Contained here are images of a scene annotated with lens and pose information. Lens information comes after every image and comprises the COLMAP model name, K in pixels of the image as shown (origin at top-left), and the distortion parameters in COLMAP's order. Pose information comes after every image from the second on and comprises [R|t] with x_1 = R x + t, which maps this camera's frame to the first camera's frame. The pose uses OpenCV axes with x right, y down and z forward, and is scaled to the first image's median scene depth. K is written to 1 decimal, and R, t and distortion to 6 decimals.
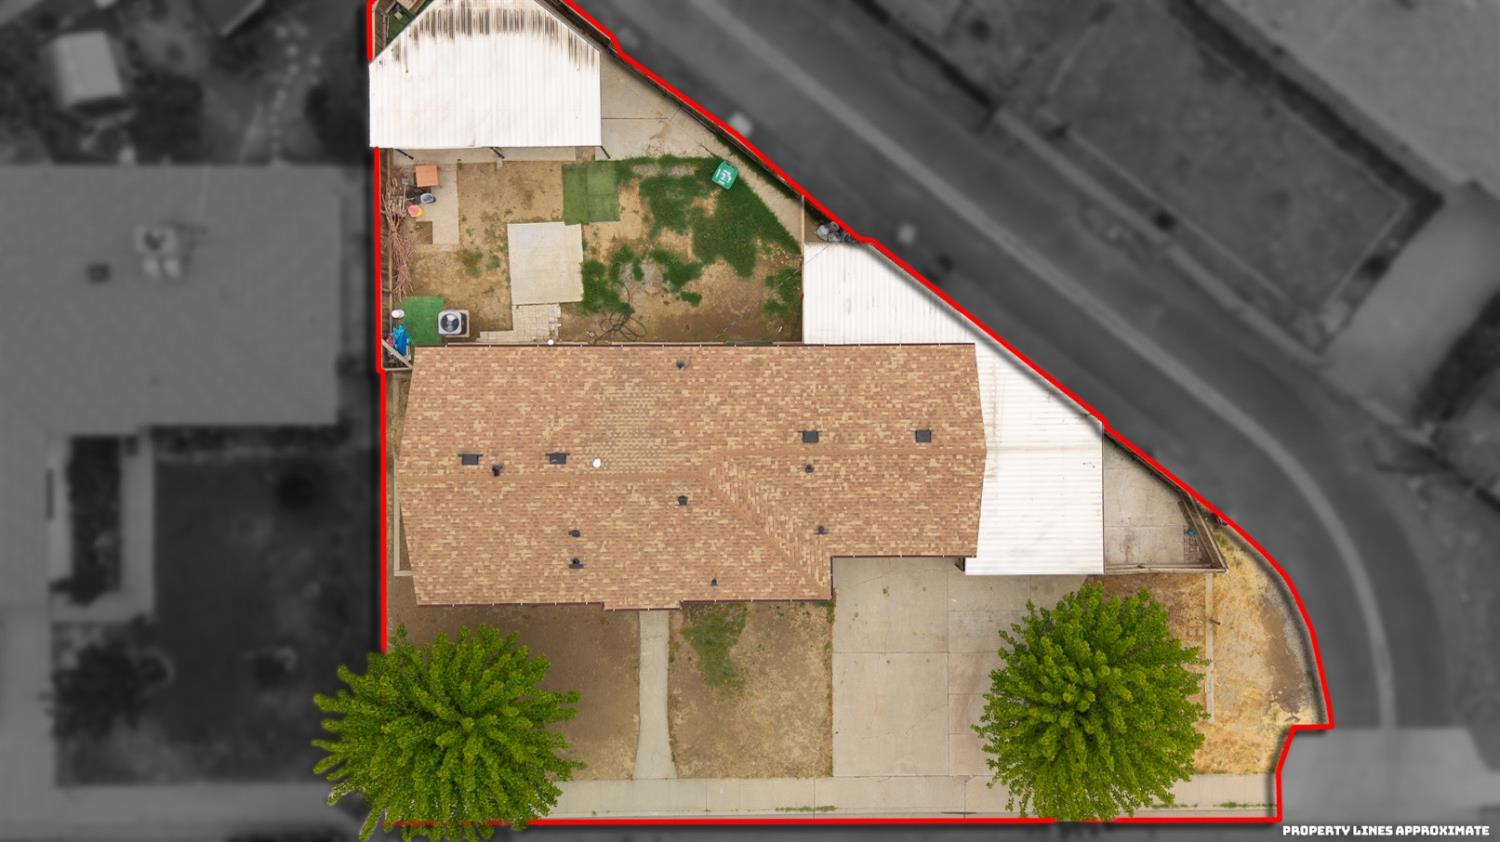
lens RADIAL K [[803.1, 0, 750.5], [0, 803.1, 403.9], [0, 0, 1]] dist [0.021754, -0.016935]
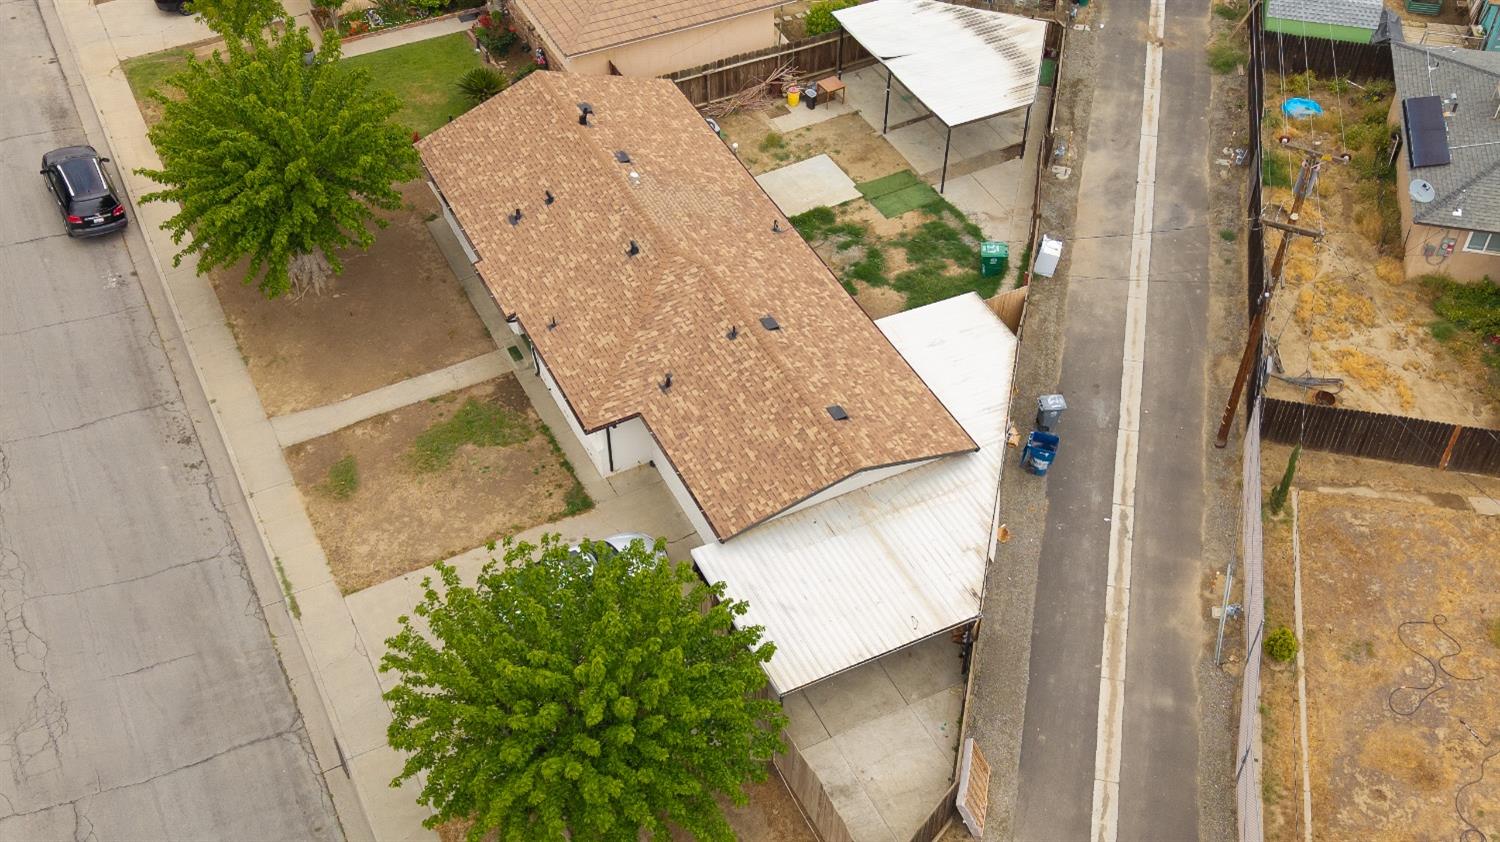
lens RADIAL K [[993.6, 0, 750.0], [0, 993.6, 421.0], [0, 0, 1]] dist [0.032532, -0.038741]
pose [[0.429470, 0.790868, -0.435987, 0.527464], [-0.903047, 0.371874, -0.214980, 0.282564], [-0.007889, 0.486044, 0.873899, 0.172763]]
